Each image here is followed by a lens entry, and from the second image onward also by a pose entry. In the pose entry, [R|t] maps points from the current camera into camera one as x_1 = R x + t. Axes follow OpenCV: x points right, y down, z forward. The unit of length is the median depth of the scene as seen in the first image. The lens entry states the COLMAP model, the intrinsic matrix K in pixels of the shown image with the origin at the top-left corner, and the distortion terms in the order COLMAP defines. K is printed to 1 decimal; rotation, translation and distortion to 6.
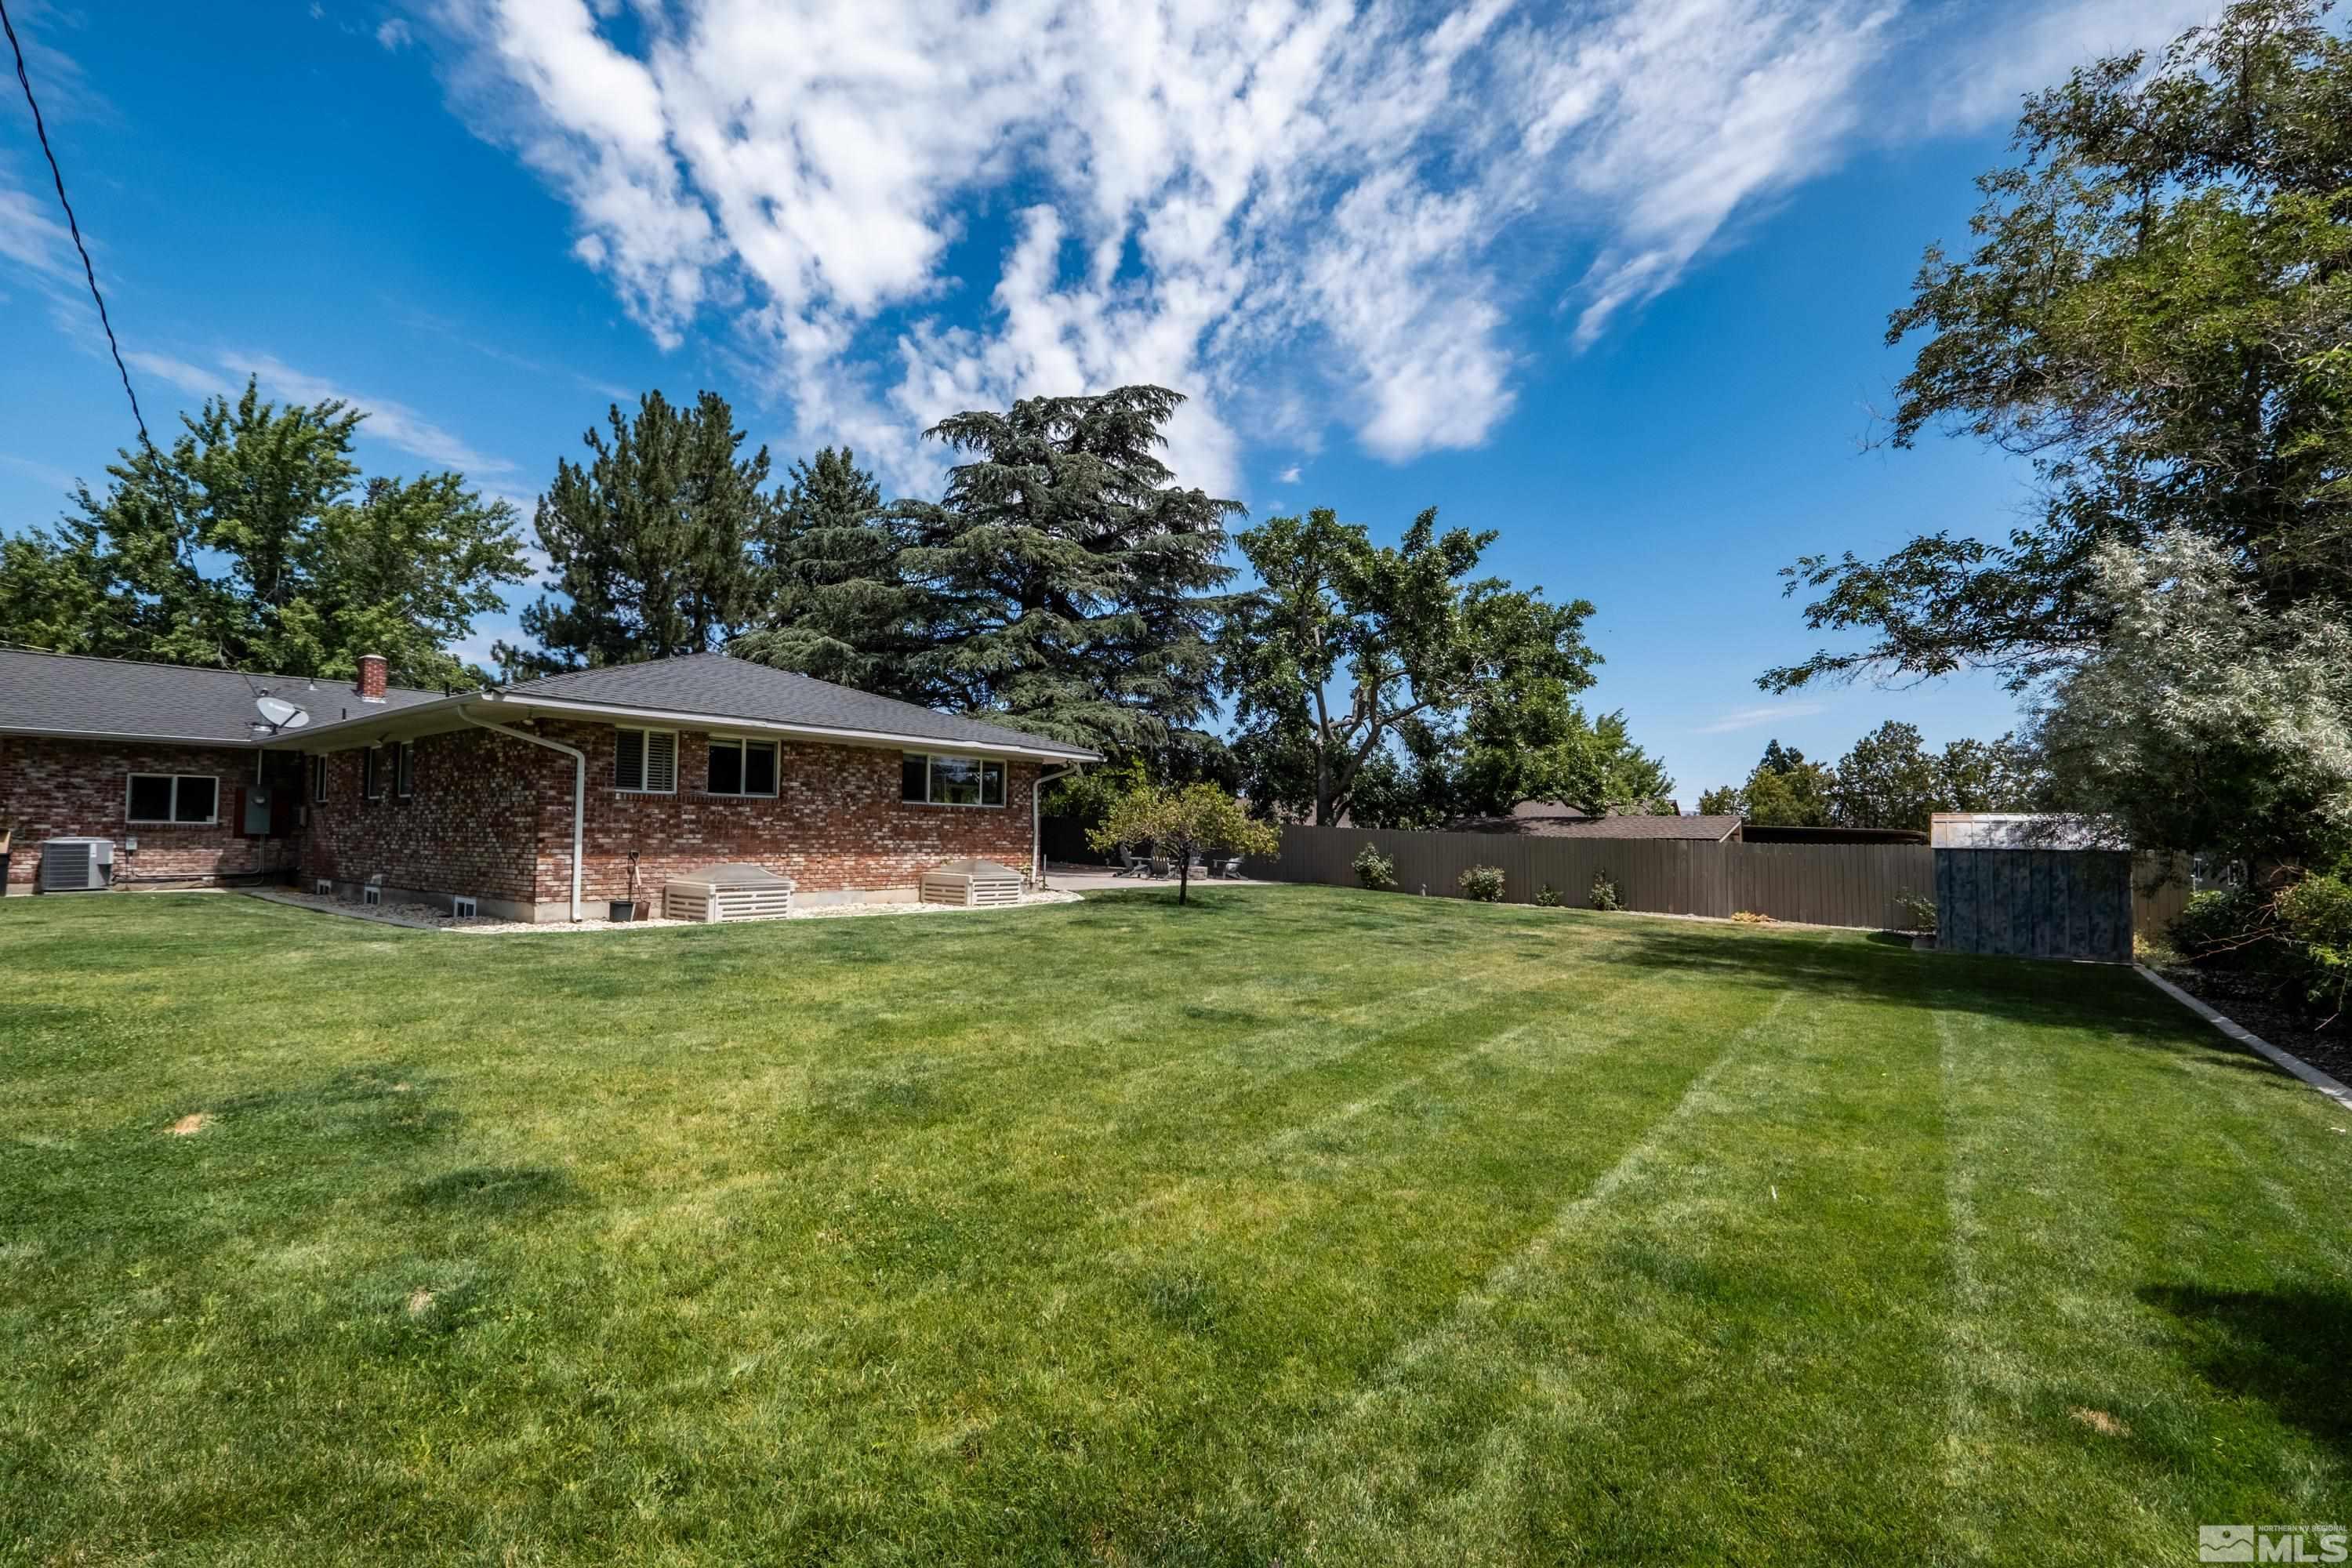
lens RADIAL K [[1105.1, 0, 1189.6], [0, 1105.1, 781.5], [0, 0, 1]] dist [0.003983, -0.000035]
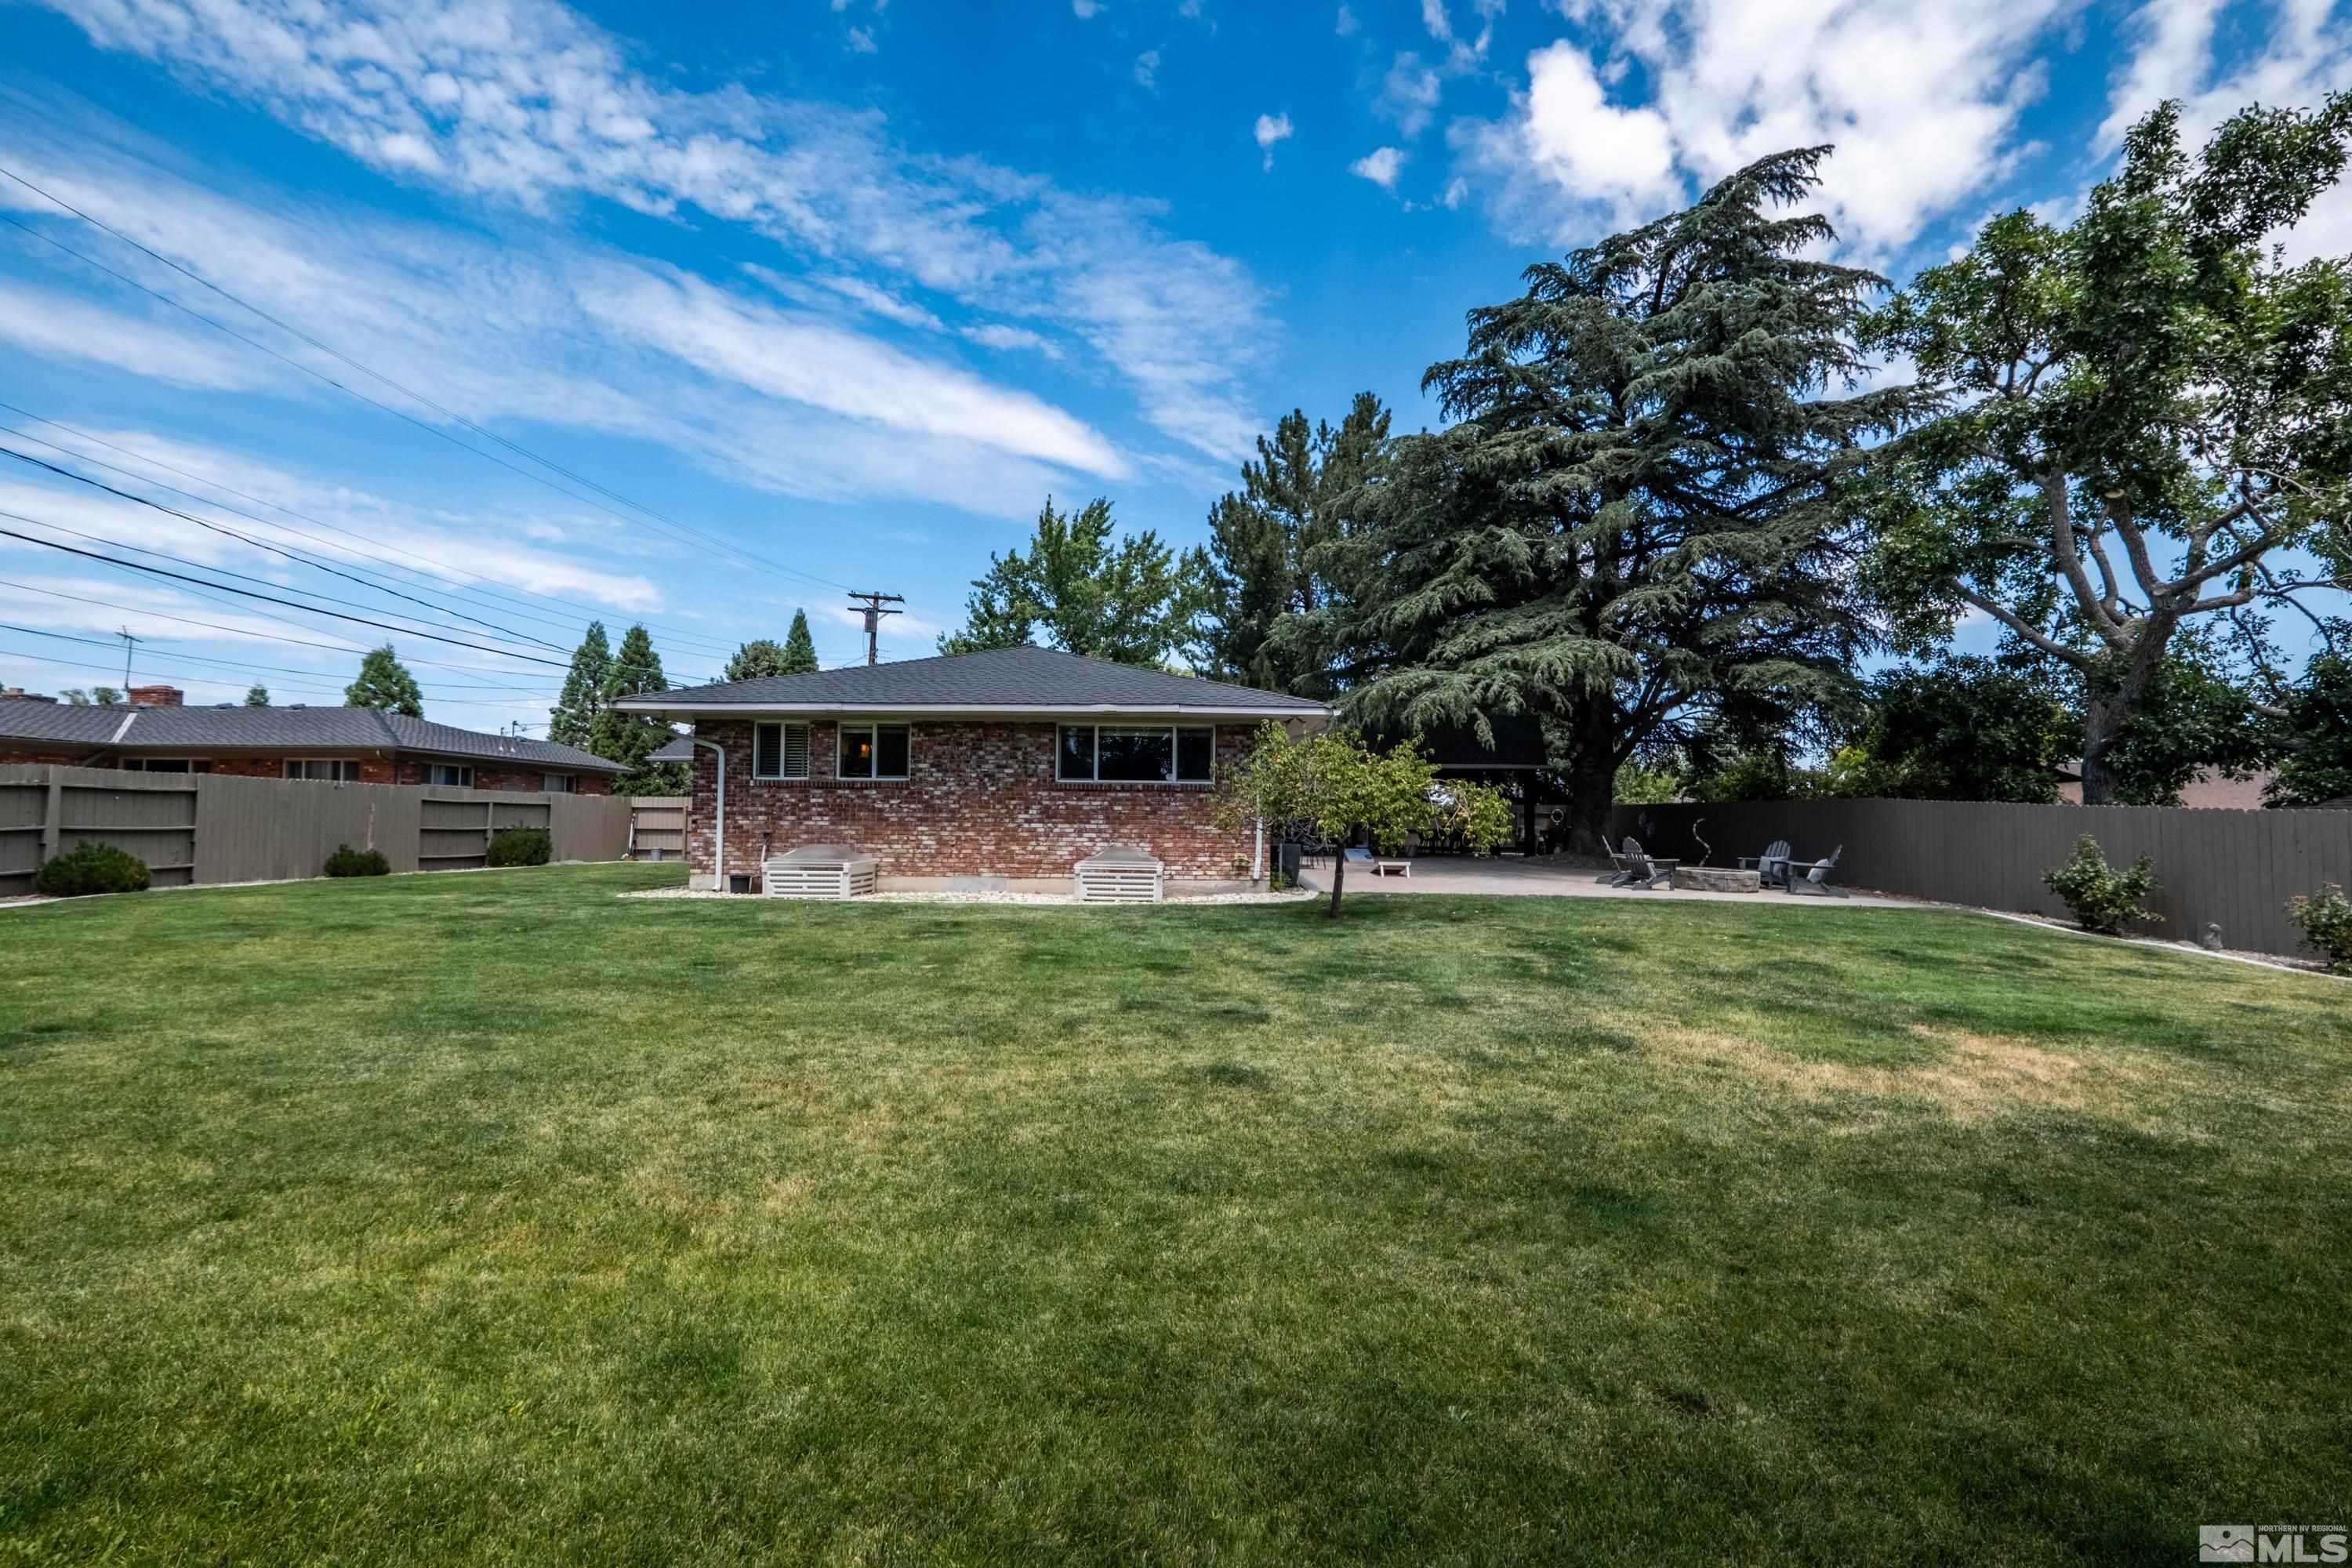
lens RADIAL K [[1028.2, 0, 1160.0], [0, 1028.2, 796.3], [0, 0, 1]] dist [-0.006743, 0.000380]
pose [[0.569754, -0.026698, -0.821382, 0.480470], [0.038741, 0.999234, -0.005606, 0.040328], [0.820902, -0.028627, 0.570352, 0.613504]]
